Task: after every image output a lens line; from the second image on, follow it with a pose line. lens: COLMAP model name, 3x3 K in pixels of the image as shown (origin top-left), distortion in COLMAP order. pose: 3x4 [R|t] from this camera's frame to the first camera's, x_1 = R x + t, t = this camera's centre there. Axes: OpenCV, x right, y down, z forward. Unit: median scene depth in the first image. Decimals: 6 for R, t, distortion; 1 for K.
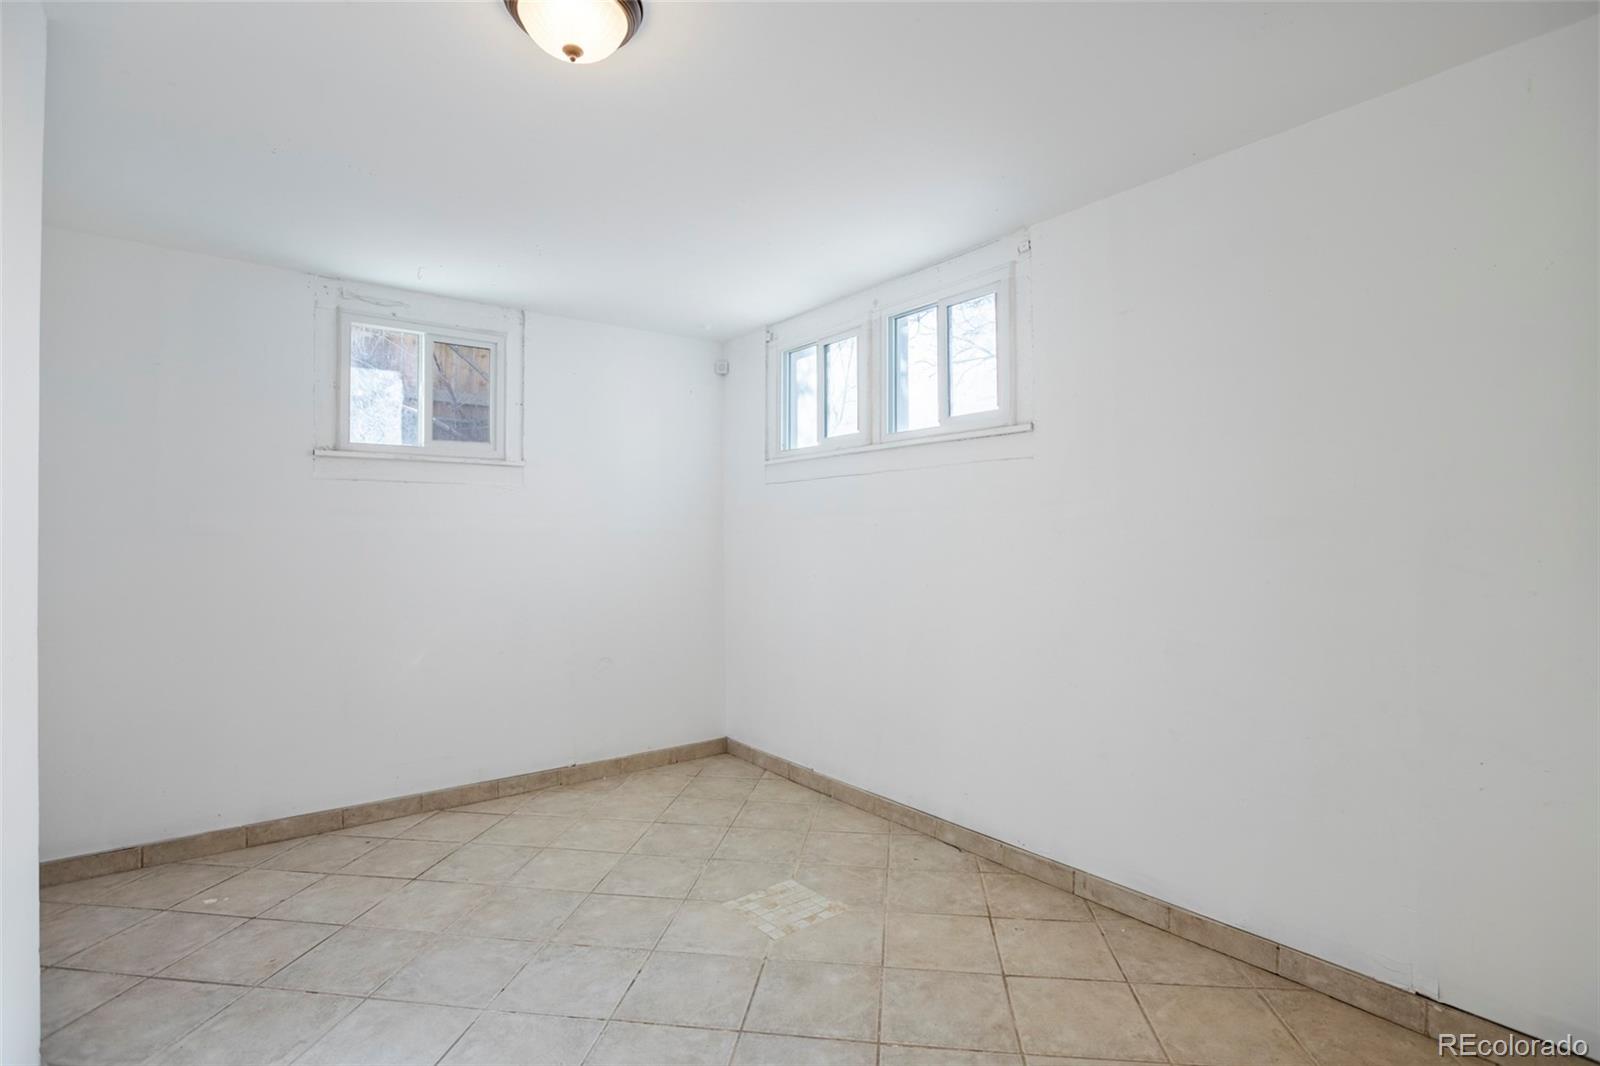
lens RADIAL K [[761.0, 0, 807.5], [0, 761.0, 531.4], [0, 0, 1]] dist [-0.052545, 0.010476]
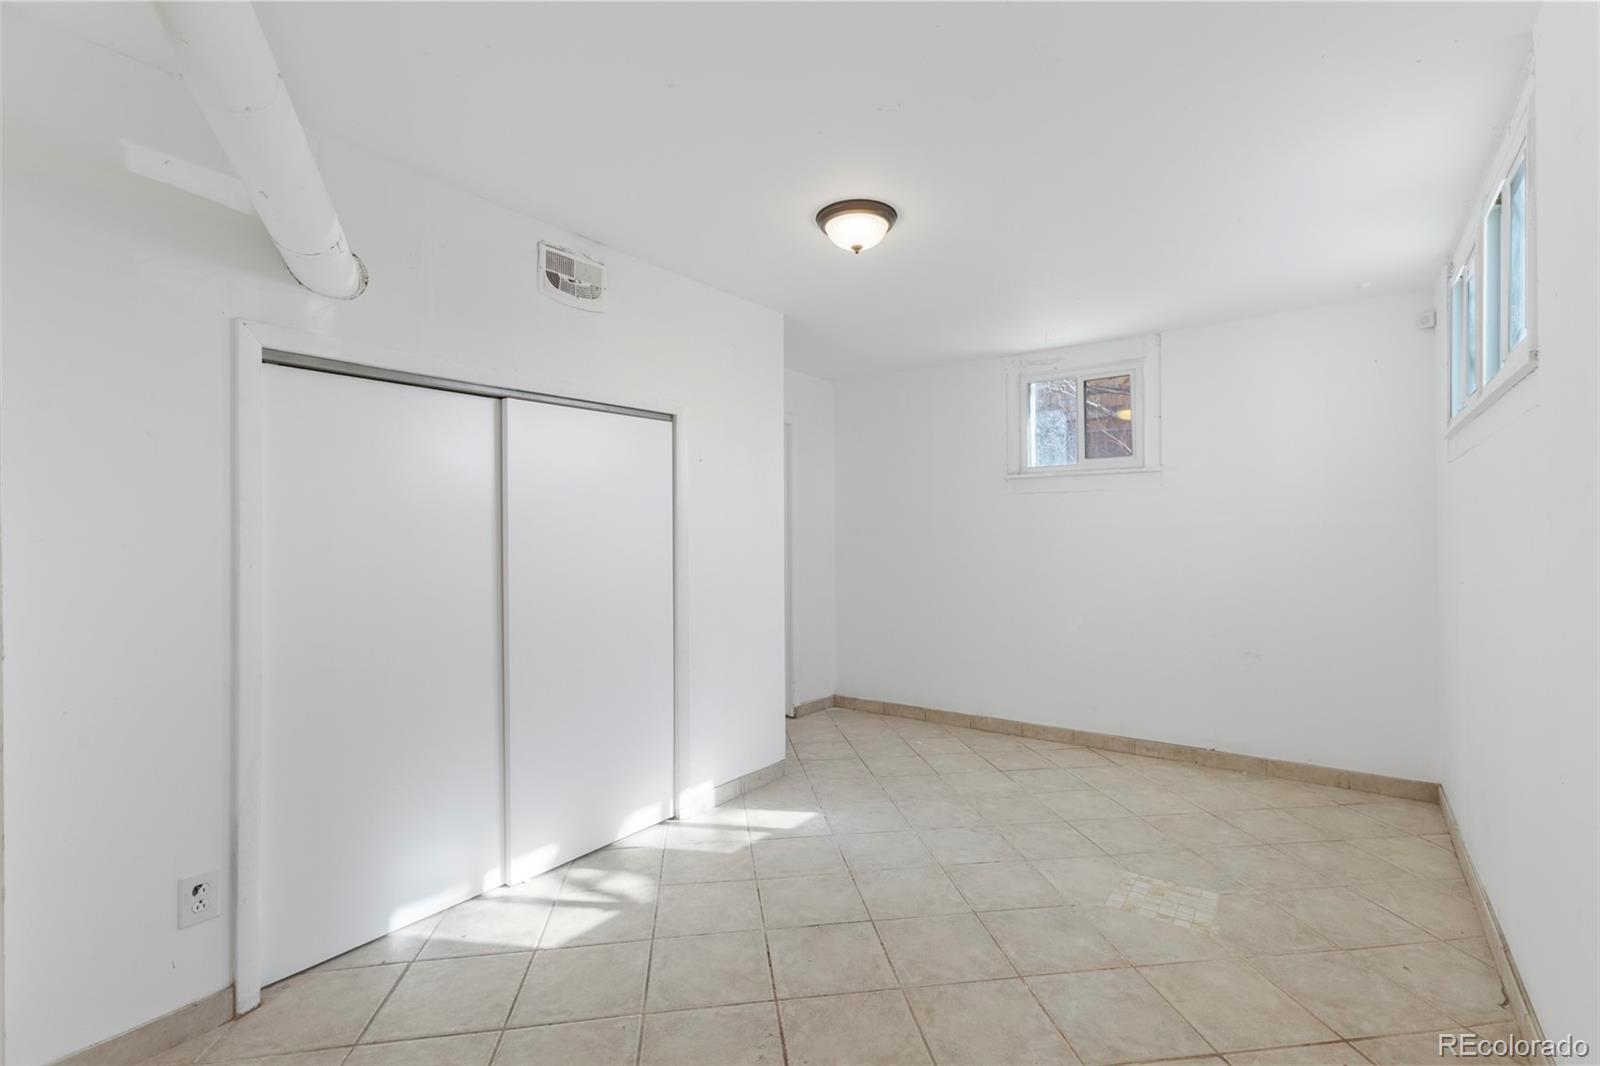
lens RADIAL K [[739.1, 0, 811.6], [0, 739.1, 534.1], [0, 0, 1]] dist [-0.004348, 0.010094]
pose [[0.264433, -0.000761, -0.964404, 0.600094], [0.013512, 0.999904, 0.002916, -0.001655], [0.964309, -0.013802, 0.264418, 0.214008]]
